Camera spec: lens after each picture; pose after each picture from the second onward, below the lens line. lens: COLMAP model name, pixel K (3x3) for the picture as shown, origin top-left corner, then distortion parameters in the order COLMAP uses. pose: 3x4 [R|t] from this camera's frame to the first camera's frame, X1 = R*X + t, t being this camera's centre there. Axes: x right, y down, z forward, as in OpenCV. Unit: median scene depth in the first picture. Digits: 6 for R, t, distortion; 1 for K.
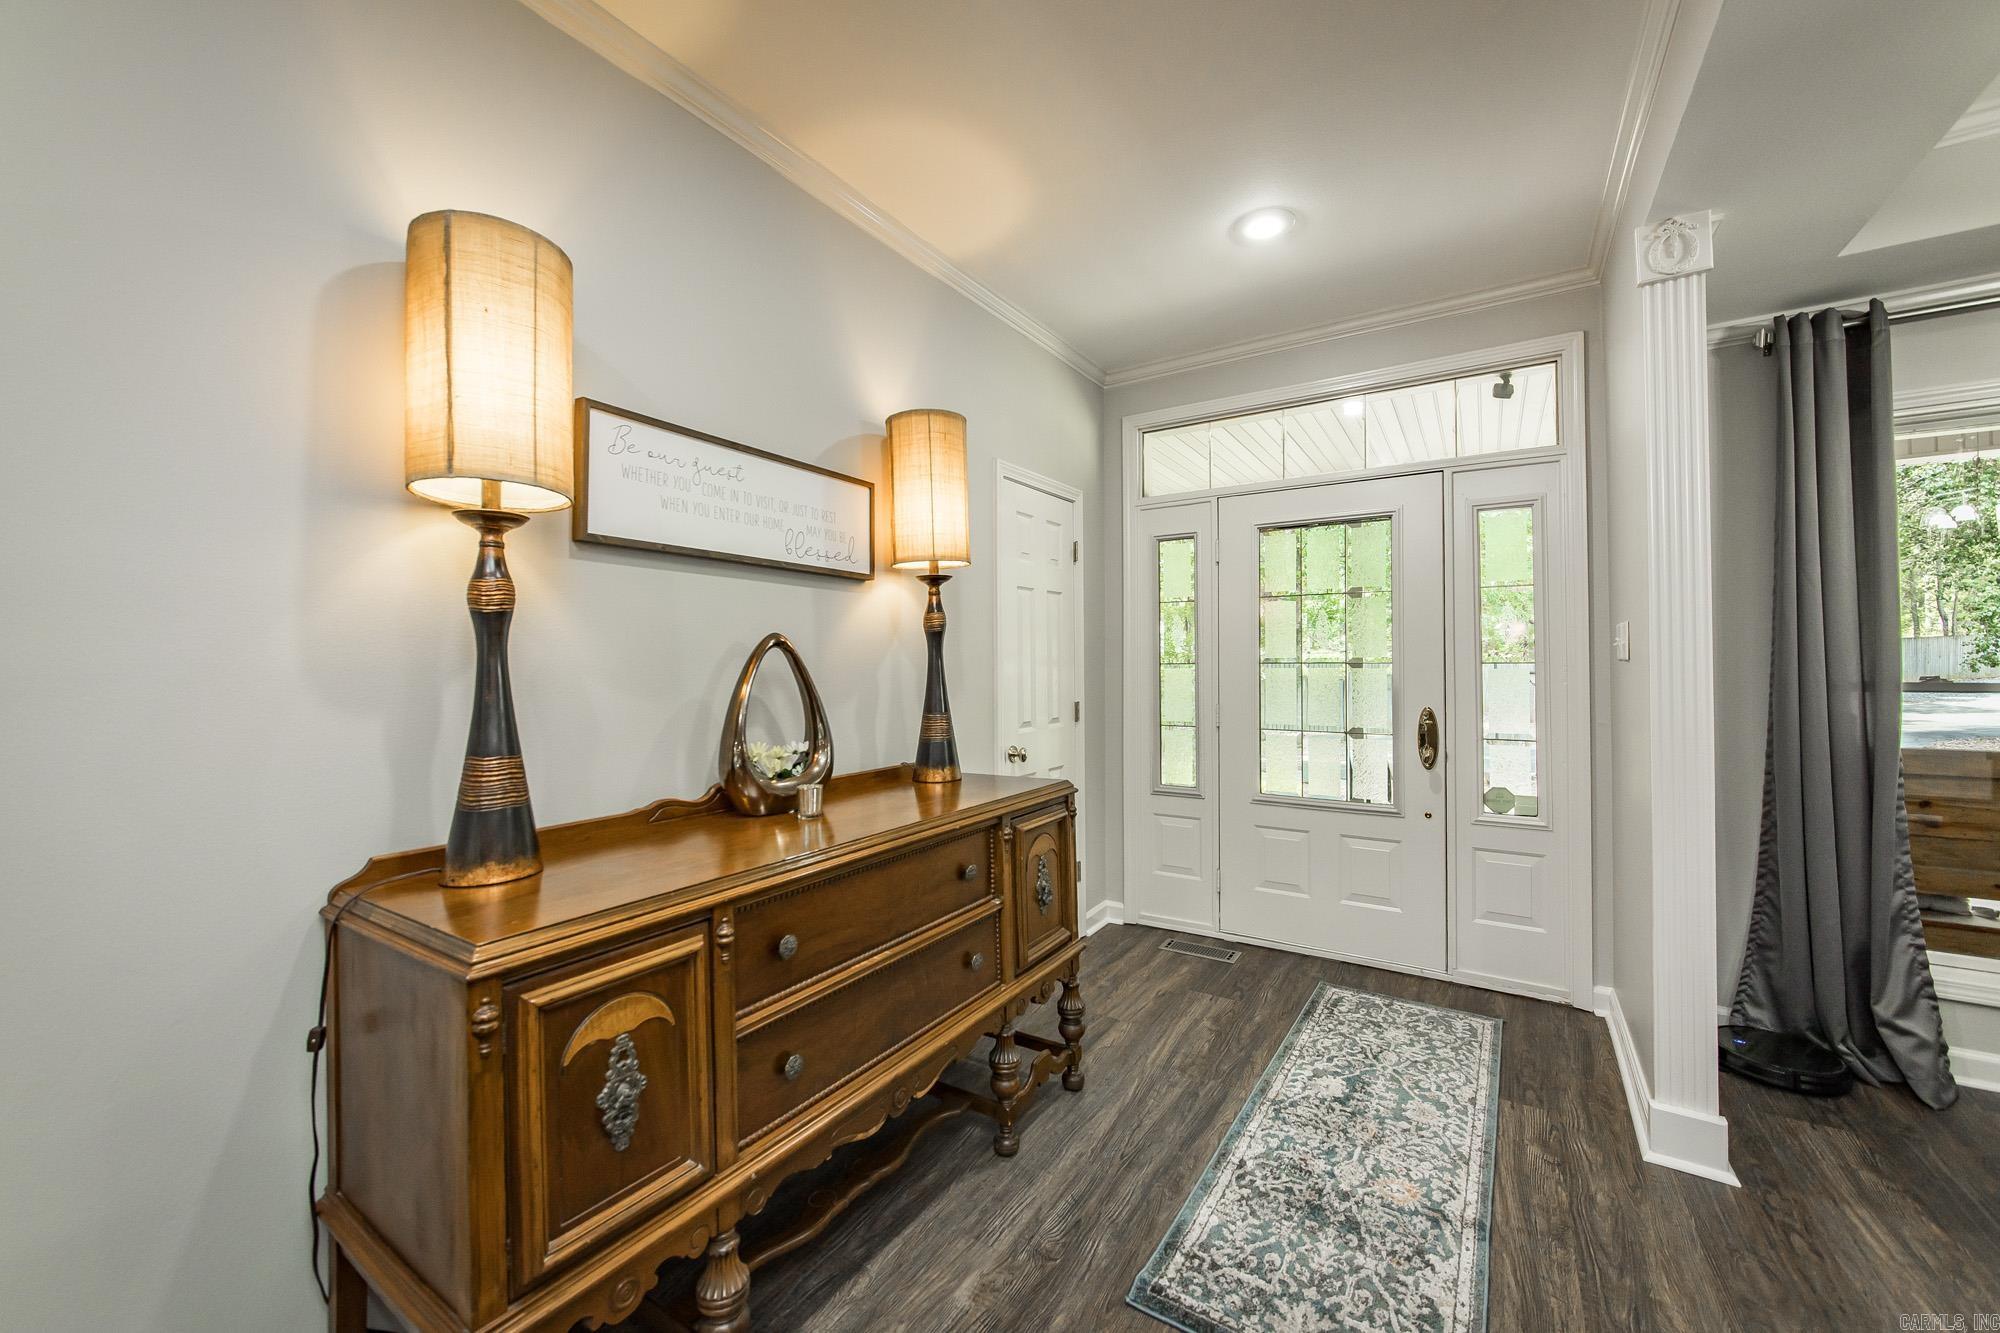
lens RADIAL K [[770.7, 0, 1002.2], [0, 770.7, 653.8], [0, 0, 1]] dist [0.002687, 0.000573]
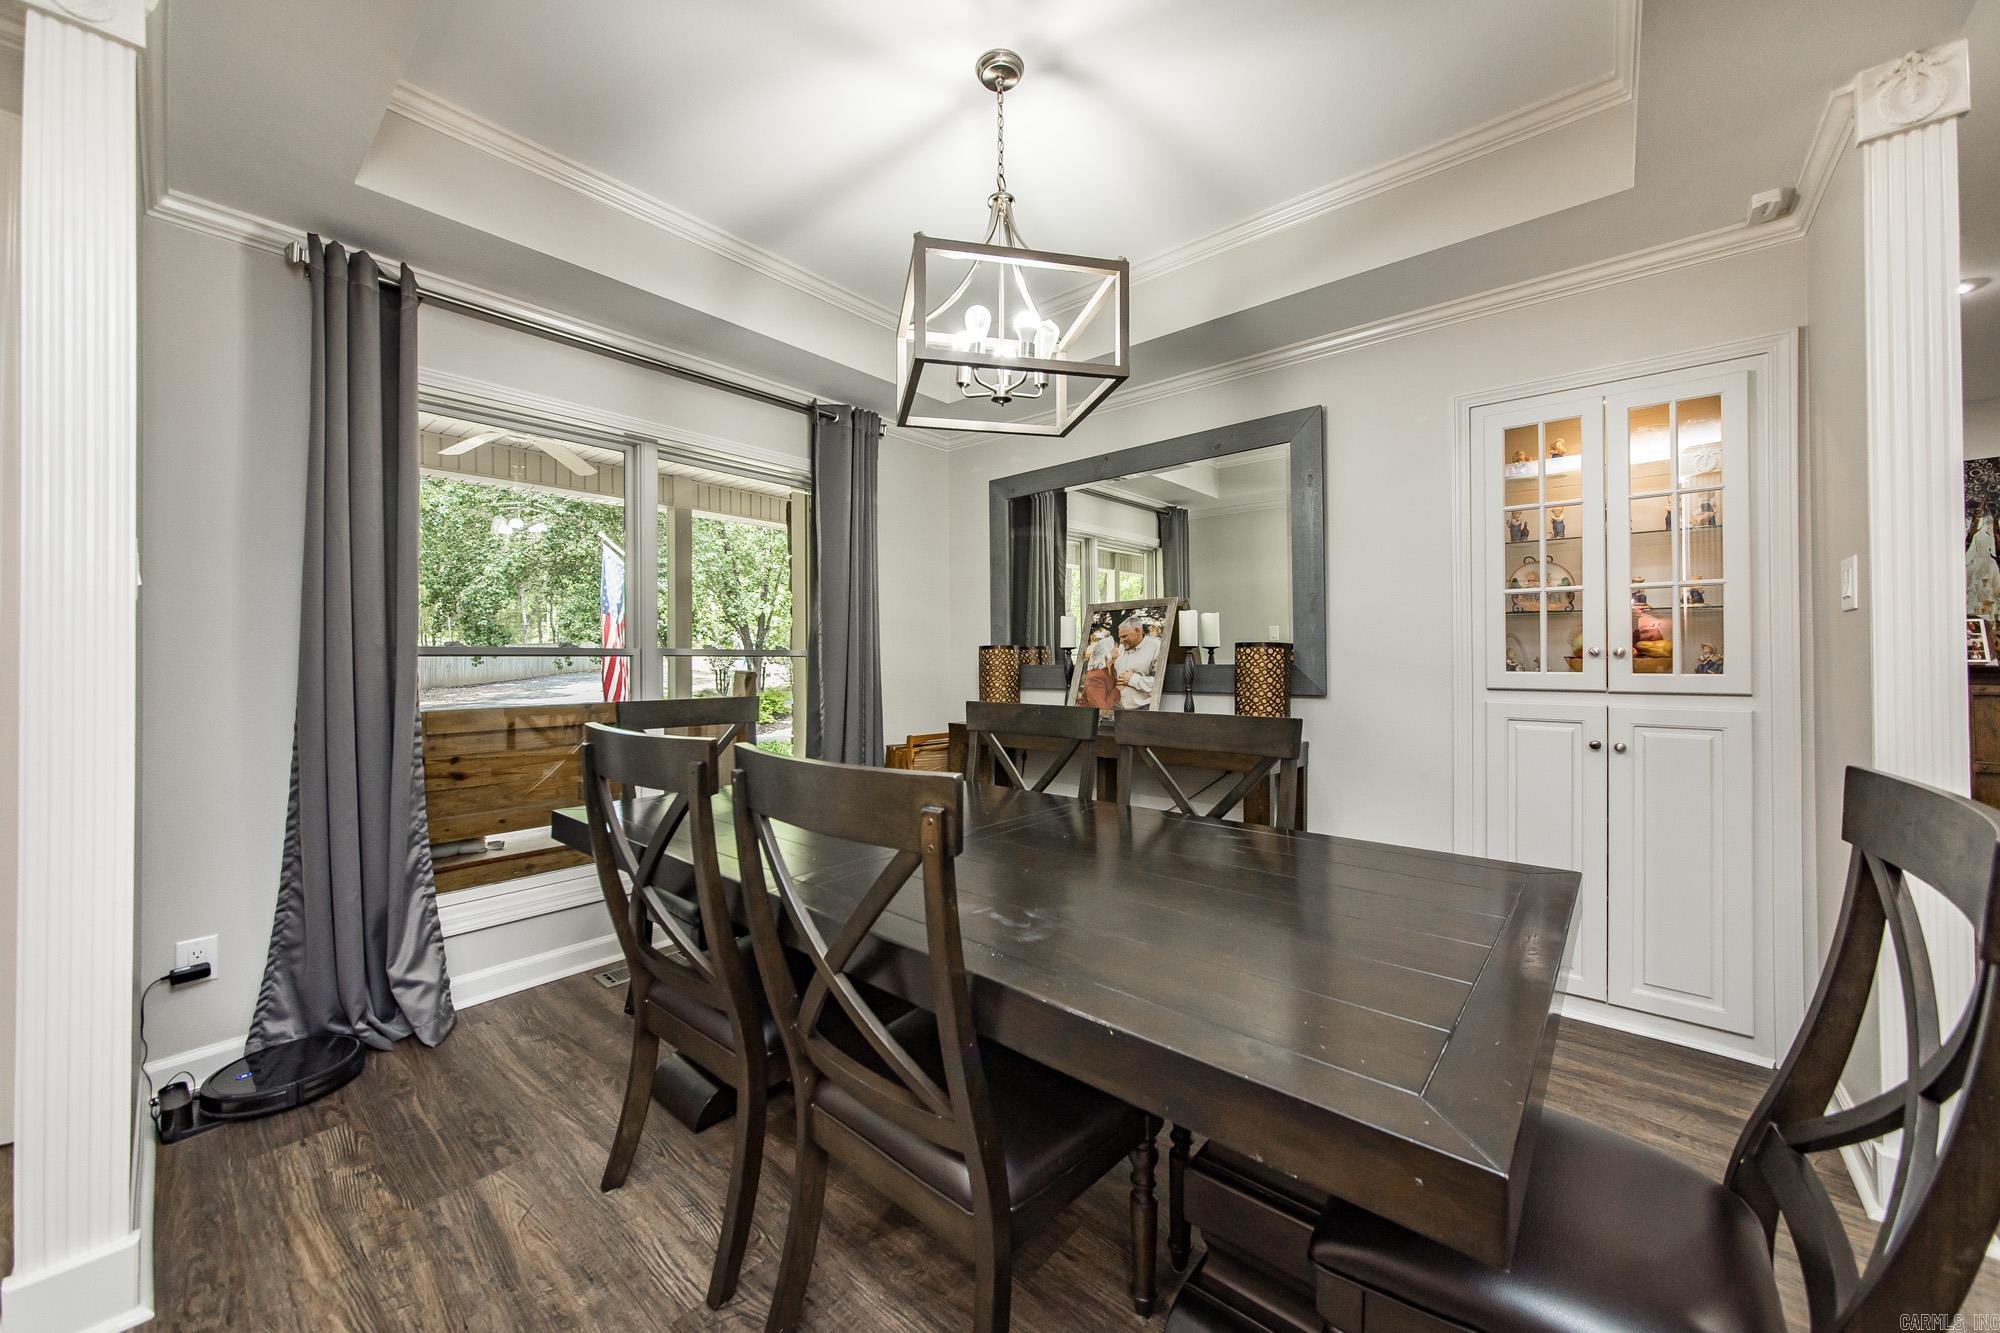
lens RADIAL K [[737.7, 0, 1005.0], [0, 737.7, 658.1], [0, 0, 1]] dist [-0.002695, 0.004038]
pose [[0.141669, 0.004856, 0.989902, 0.301286], [-0.006410, 0.999972, -0.003988, 0.055511], [-0.989893, -0.005780, 0.141696, 0.089743]]
